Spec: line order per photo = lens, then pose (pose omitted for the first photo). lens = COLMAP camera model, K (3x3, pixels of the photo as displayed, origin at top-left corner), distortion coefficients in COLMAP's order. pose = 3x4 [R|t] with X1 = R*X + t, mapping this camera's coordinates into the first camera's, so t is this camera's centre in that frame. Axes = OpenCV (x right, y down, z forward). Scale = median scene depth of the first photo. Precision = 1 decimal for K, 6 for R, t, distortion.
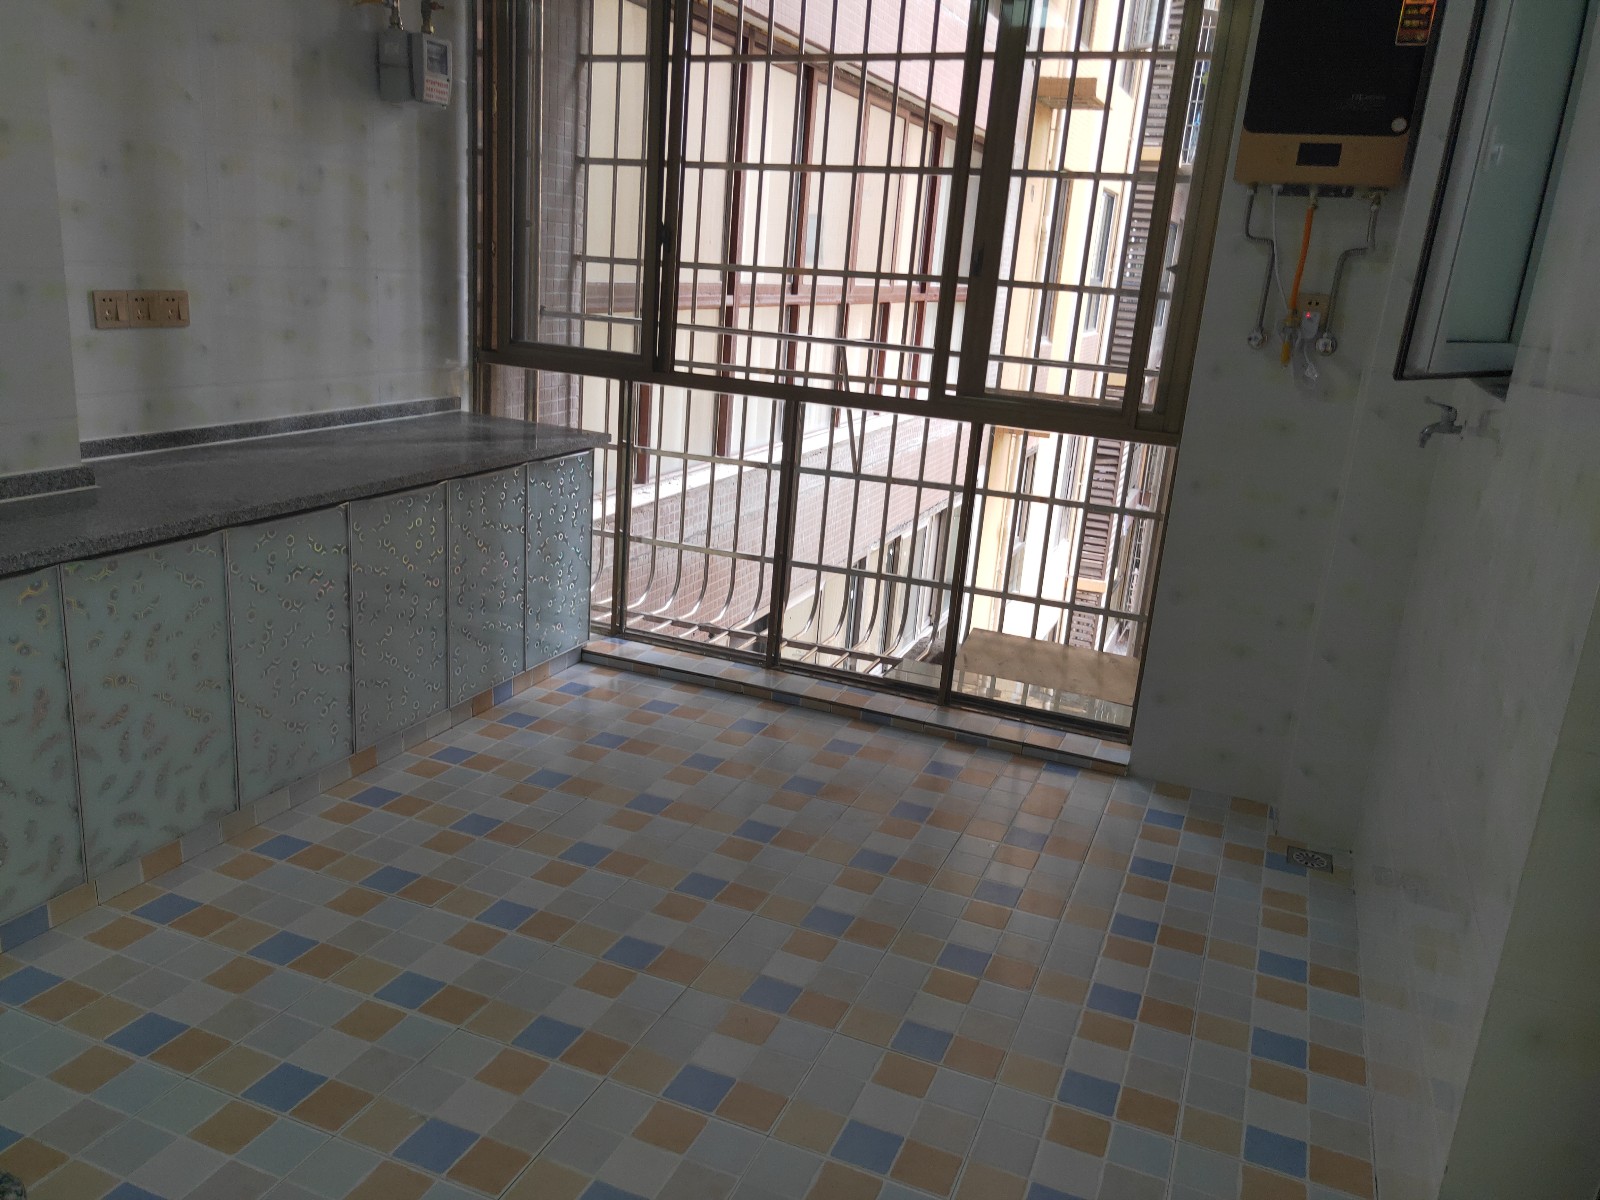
lens RADIAL K [[1206.1, 0, 801.2], [0, 1206.1, 593.1], [0, 0, 1]] dist [0.042609, -0.017134]
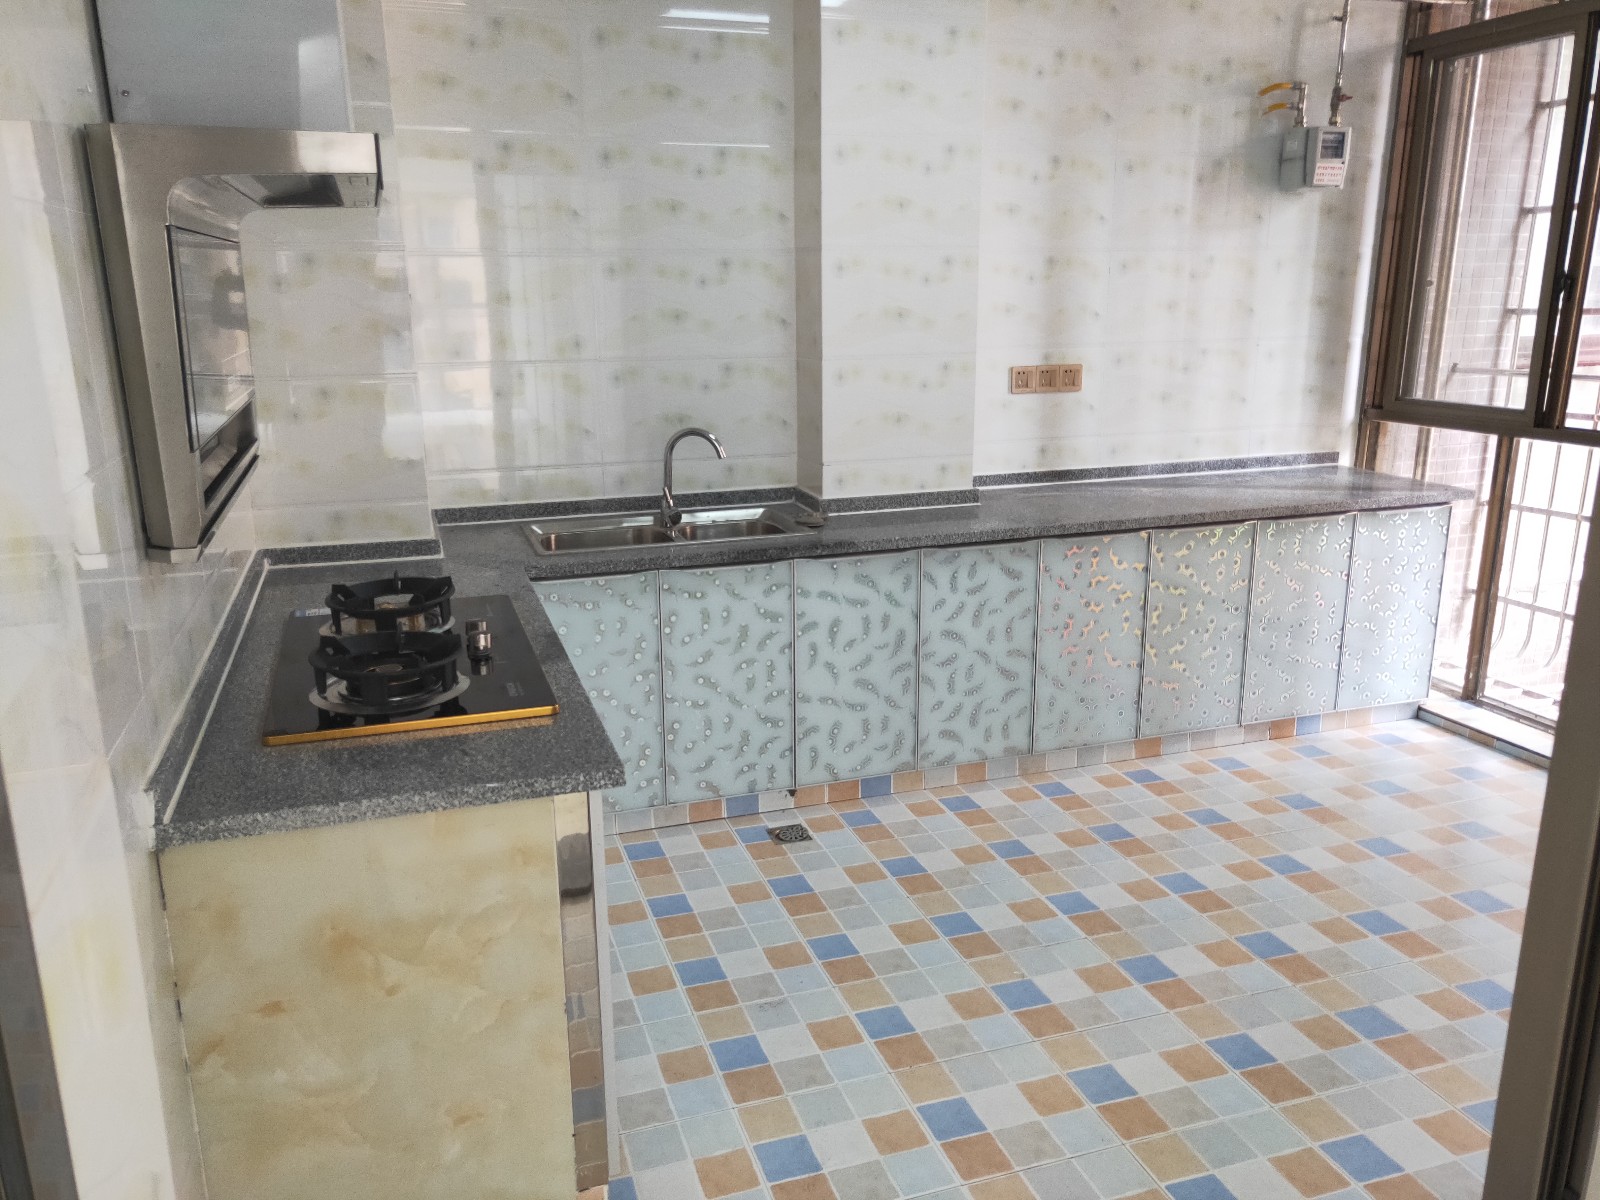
lens RADIAL K [[1205.6, 0, 798.3], [0, 1205.6, 604.1], [0, 0, 1]] dist [0.030881, 0.004521]
pose [[0.646419, 0.113050, -0.754561, 0.288869], [-0.149624, 0.988542, 0.019925, 0.025304], [0.748168, 0.100020, 0.655927, -0.050629]]
